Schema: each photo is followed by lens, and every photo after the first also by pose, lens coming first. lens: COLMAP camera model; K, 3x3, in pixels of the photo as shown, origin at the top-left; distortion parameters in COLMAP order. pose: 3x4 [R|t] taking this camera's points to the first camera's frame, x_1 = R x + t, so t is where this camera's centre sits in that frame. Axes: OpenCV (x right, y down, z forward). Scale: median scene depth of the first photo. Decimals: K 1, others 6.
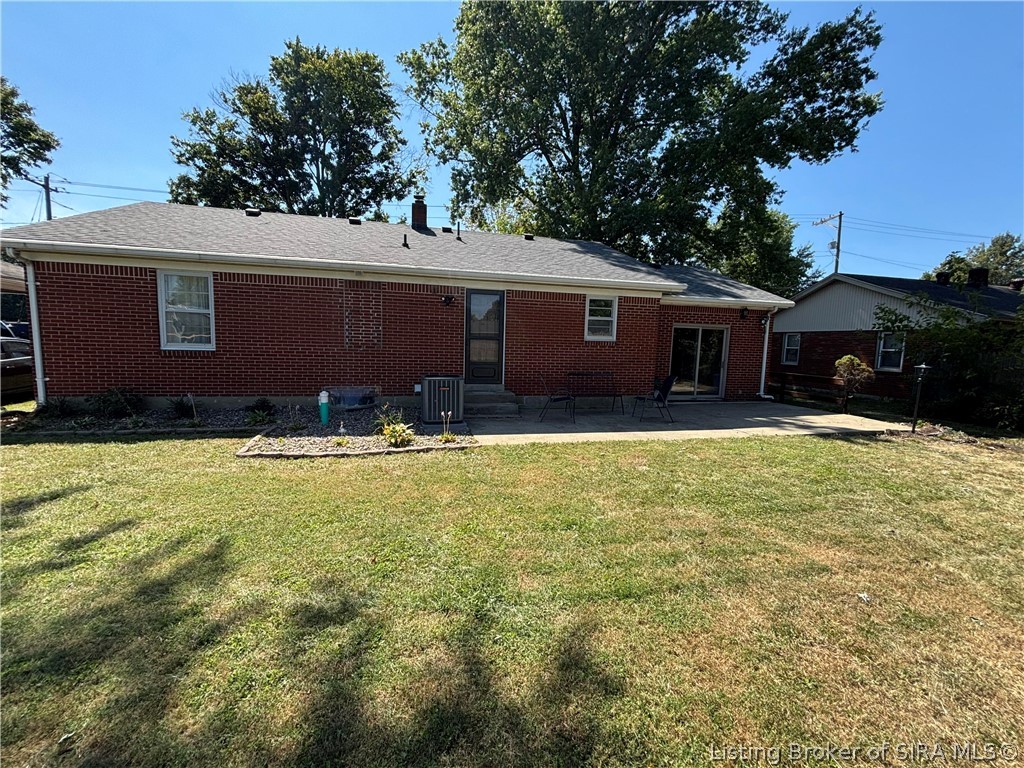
lens RADIAL K [[410.9, 0, 503.2], [0, 410.9, 382.2], [0, 0, 1]] dist [-0.002670, 0.001177]
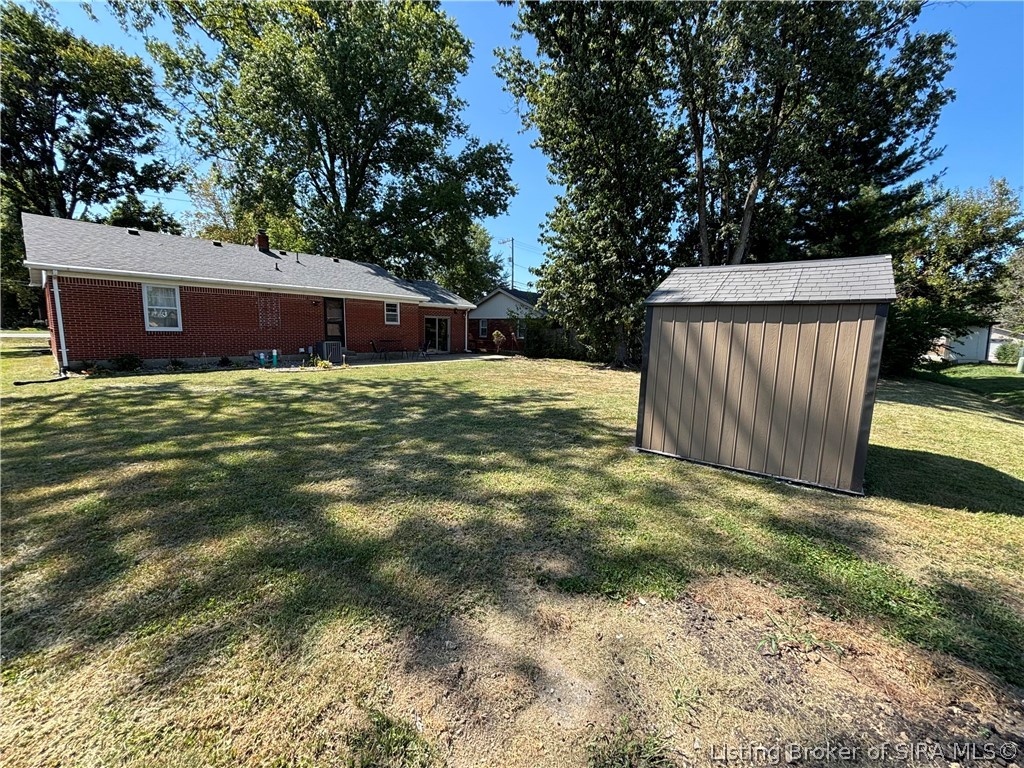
lens RADIAL K [[410.9, 0, 508.0], [0, 410.9, 385.7], [0, 0, 1]] dist [-0.002670, 0.001177]
pose [[0.809075, -0.090903, 0.580633, -0.266647], [0.062335, 0.995666, 0.069019, 0.049521], [-0.584390, -0.019648, 0.811235, -0.512008]]
